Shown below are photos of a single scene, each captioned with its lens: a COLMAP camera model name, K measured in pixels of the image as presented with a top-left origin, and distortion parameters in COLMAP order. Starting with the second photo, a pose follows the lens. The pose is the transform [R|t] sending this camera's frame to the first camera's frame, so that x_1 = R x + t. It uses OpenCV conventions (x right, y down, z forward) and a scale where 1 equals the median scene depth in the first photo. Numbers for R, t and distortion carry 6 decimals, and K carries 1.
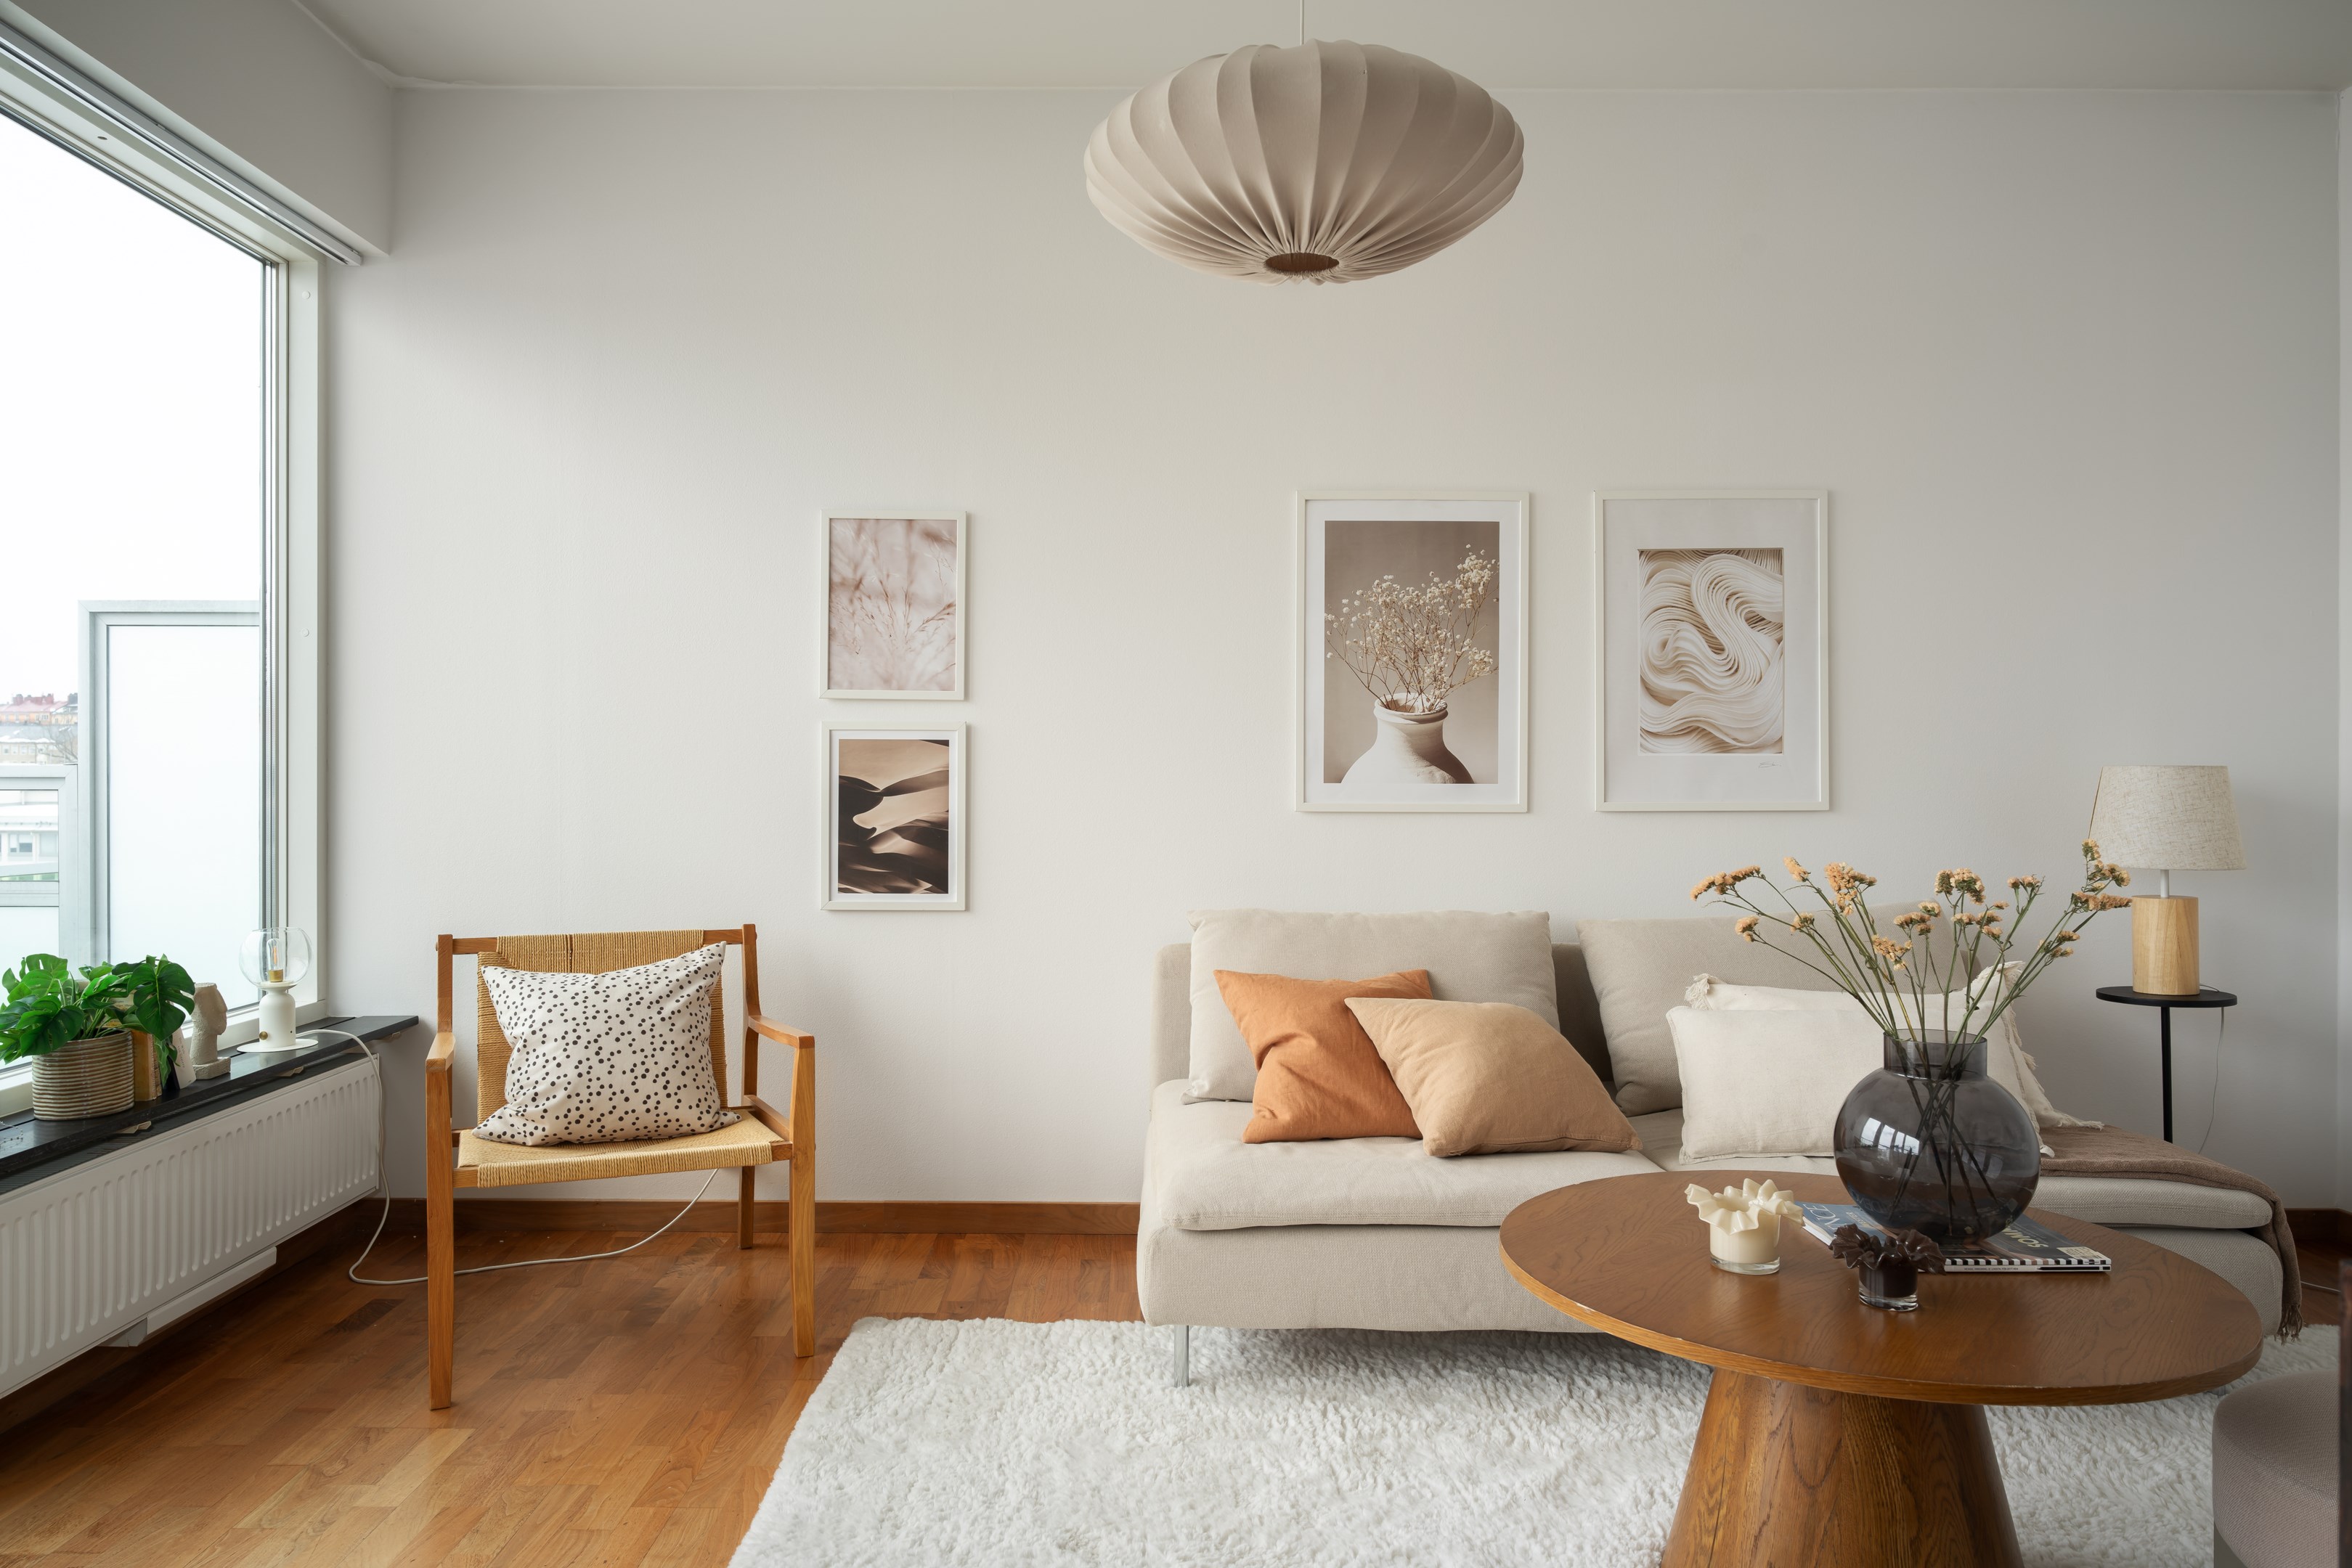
lens RADIAL K [[1548.9, 0, 1141.4], [0, 1548.9, 778.8], [0, 0, 1]] dist [-0.001309, -0.000497]
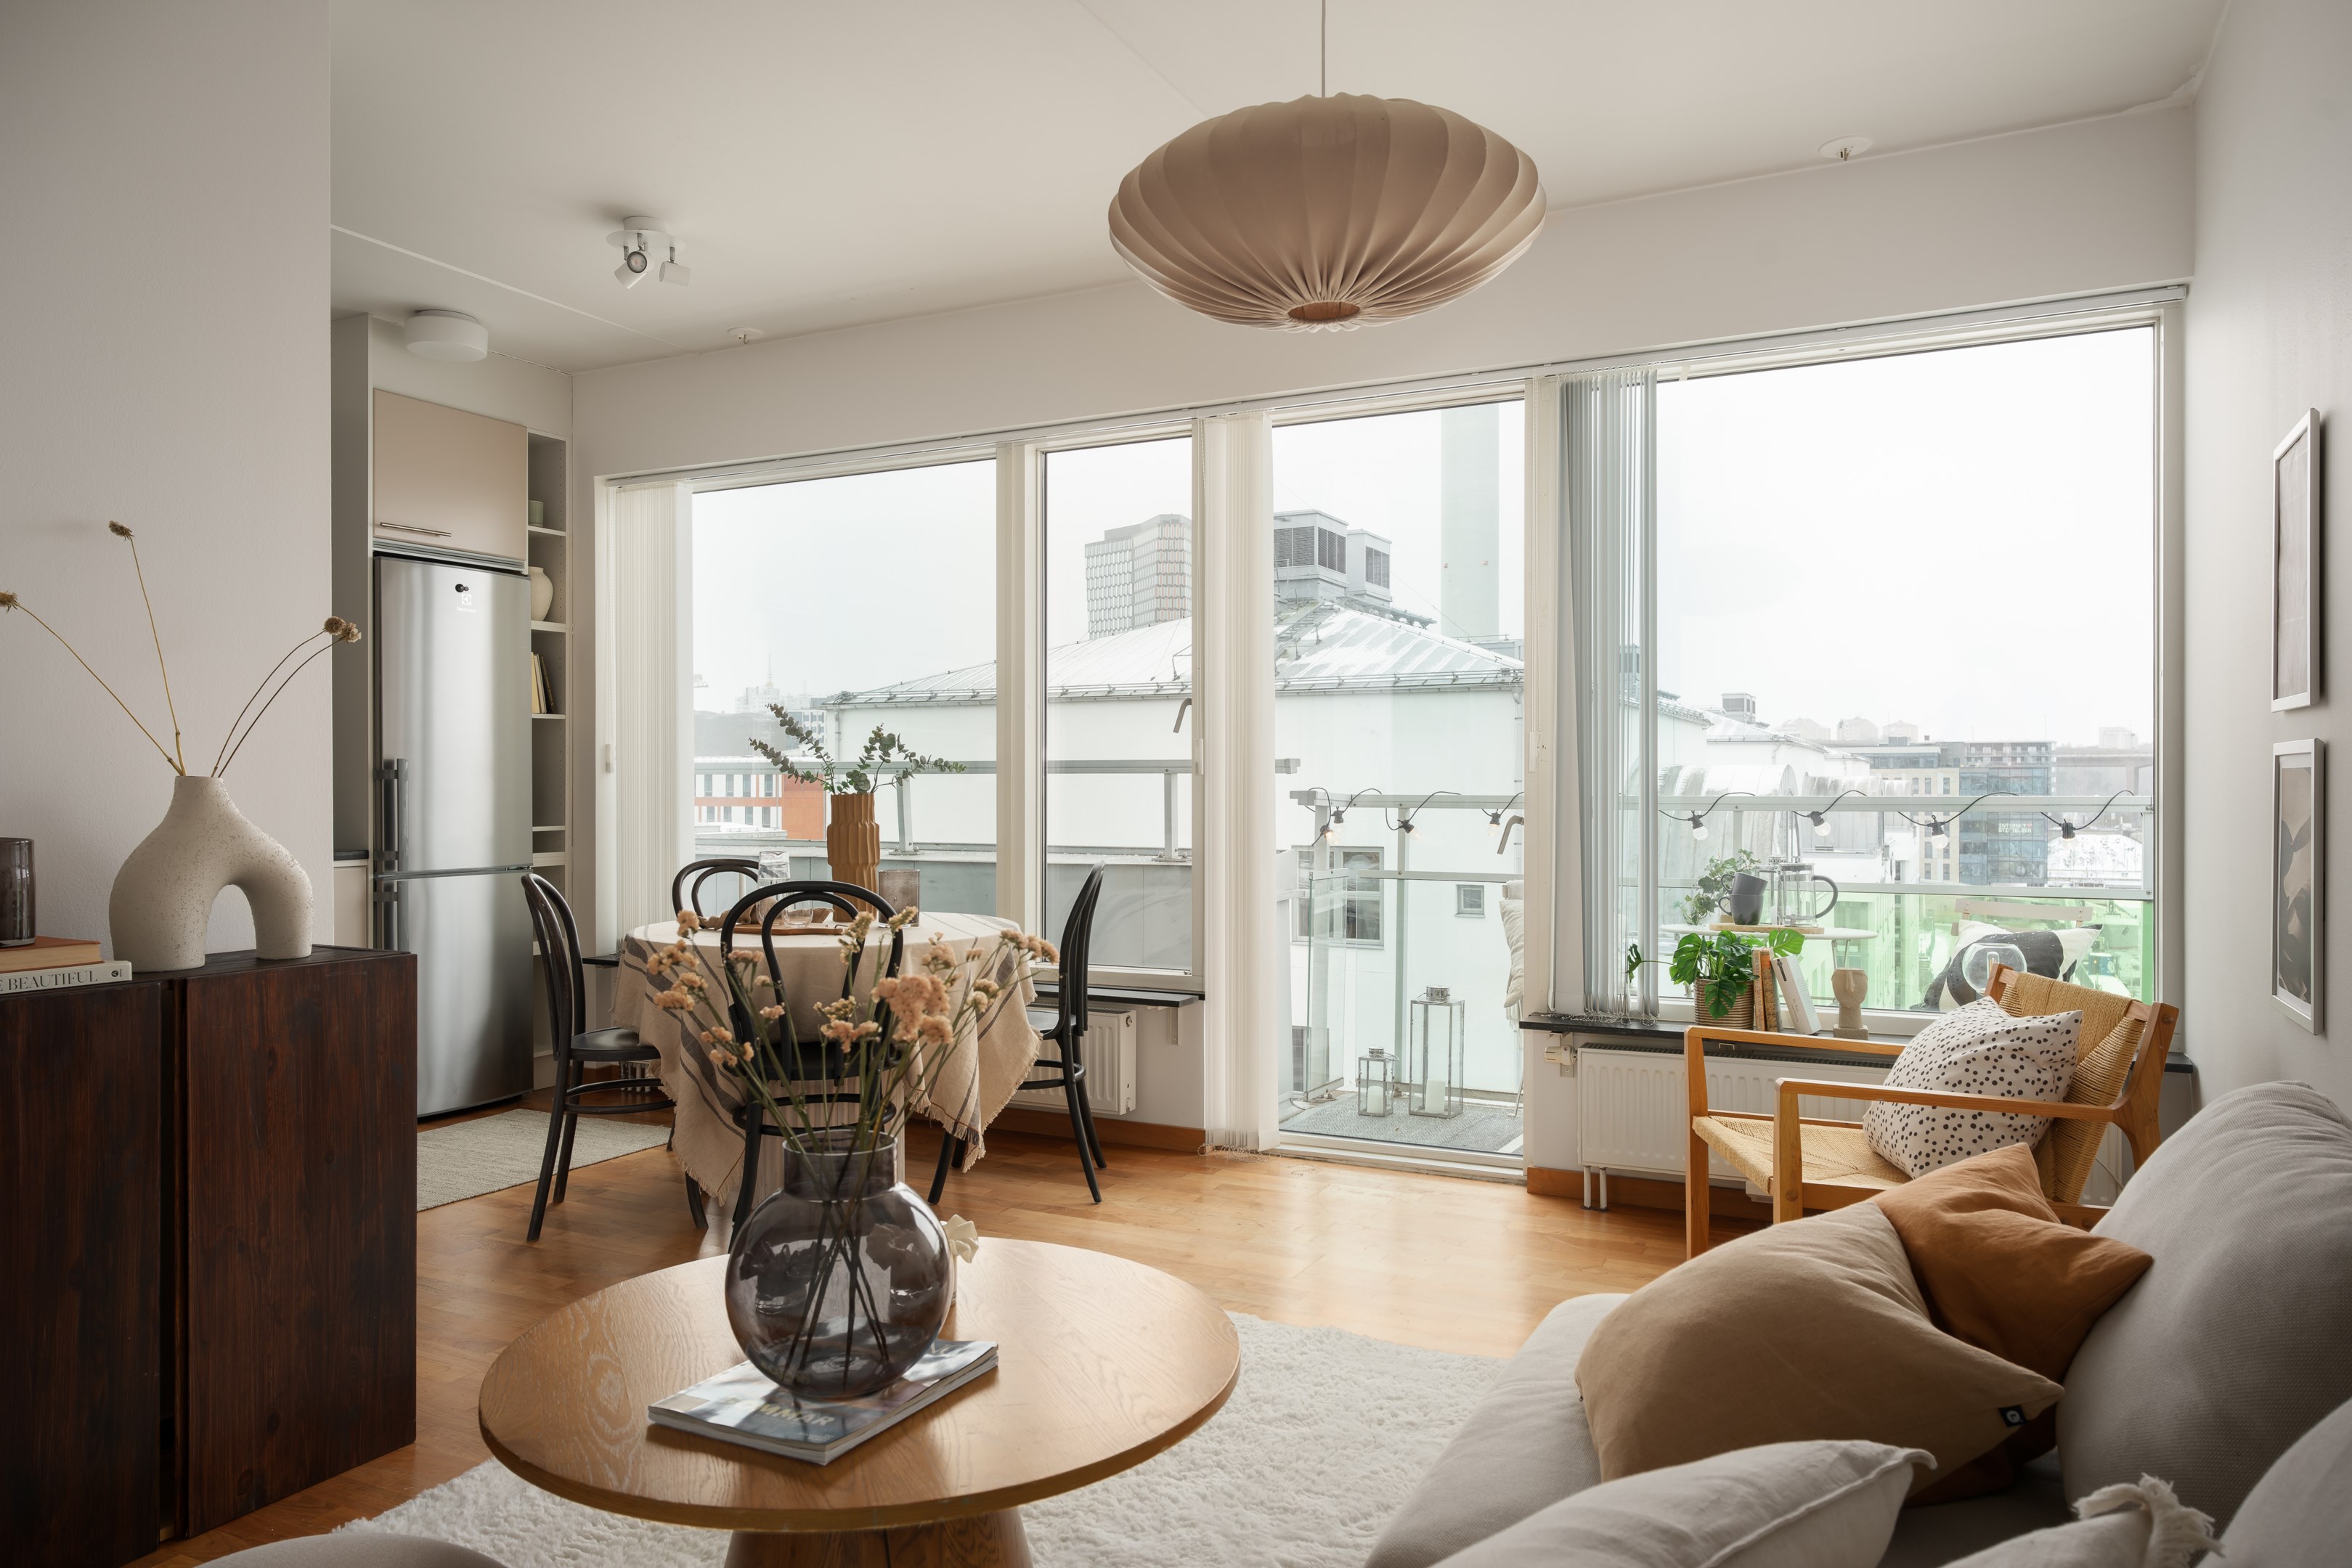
lens RADIAL K [[1544.4, 0, 1170.0], [0, 1544.4, 781.0], [0, 0, 1]] dist [-0.002767, 0.002199]
pose [[-0.448454, -0.006616, -0.893781, 0.667068], [-0.006187, 0.999972, -0.004298, -0.013787], [0.893785, 0.003602, -0.448482, 0.866099]]
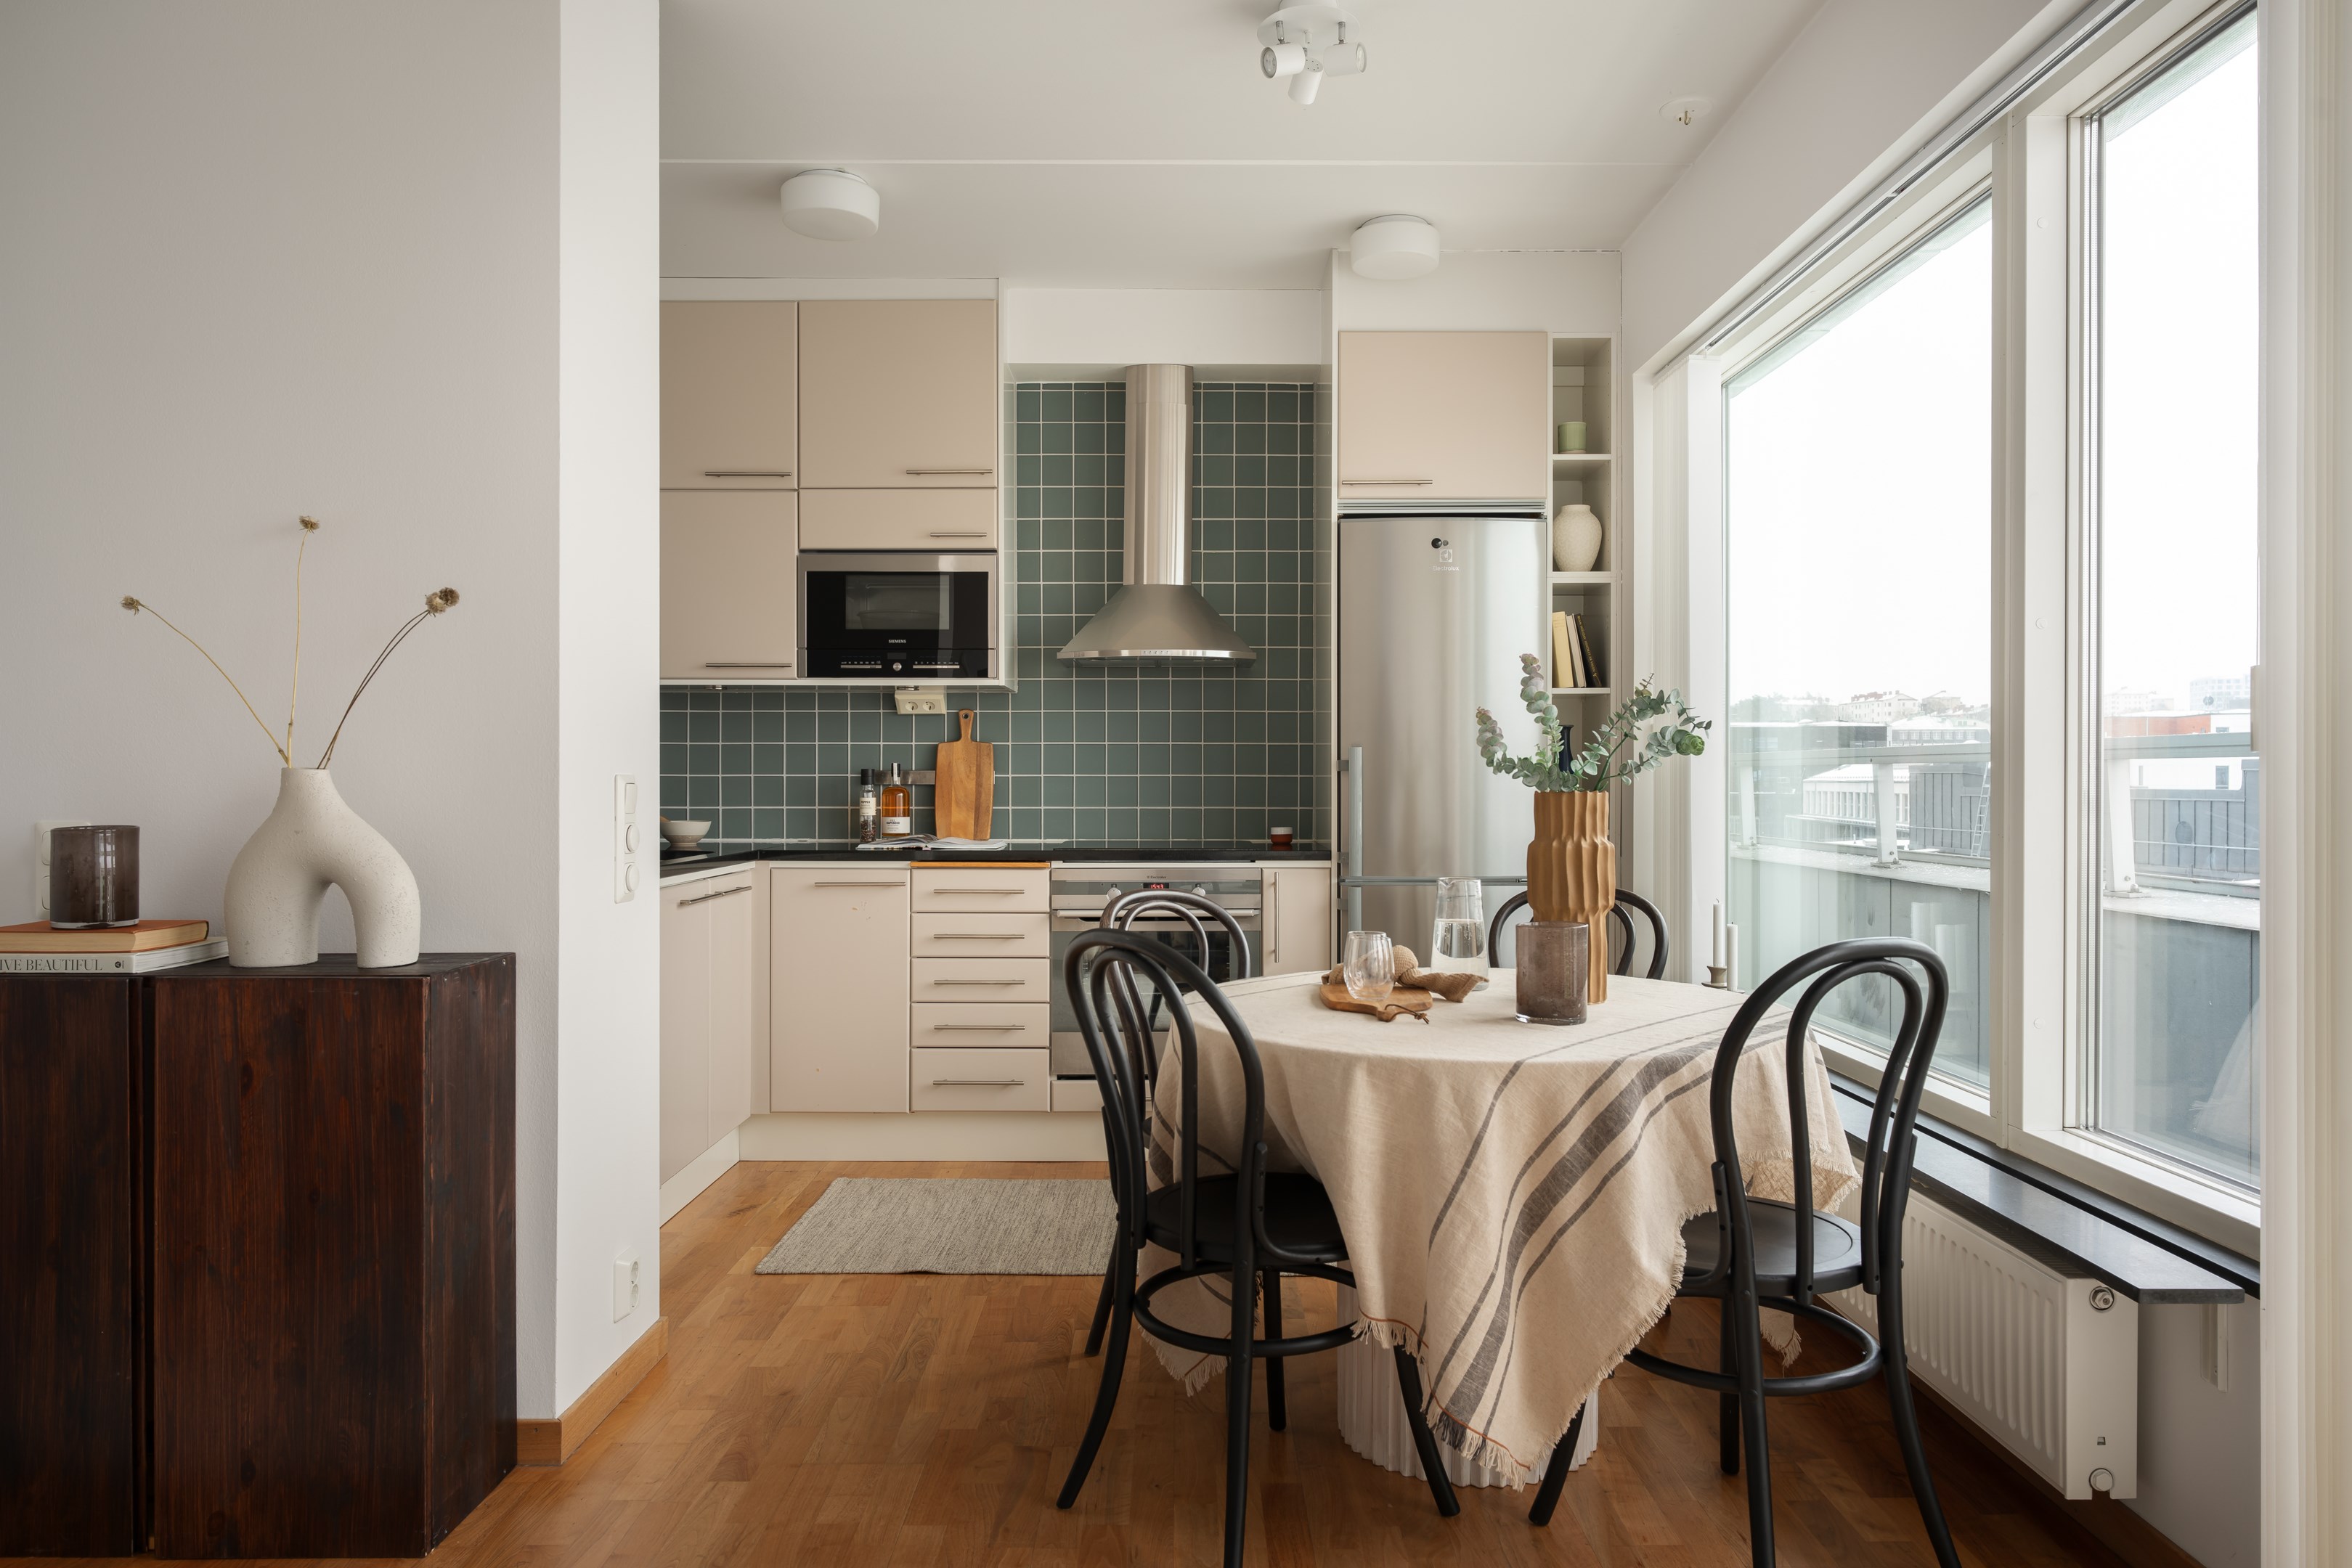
lens RADIAL K [[1544.1, 0, 1221.9], [0, 1544.1, 776.5], [0, 0, 1]] dist [0.000833, -0.000925]
pose [[-0.999919, -0.004315, -0.012008, -0.143016], [-0.004362, 0.999983, 0.003905, -0.016875], [0.011991, 0.003958, -0.999920, 0.837905]]
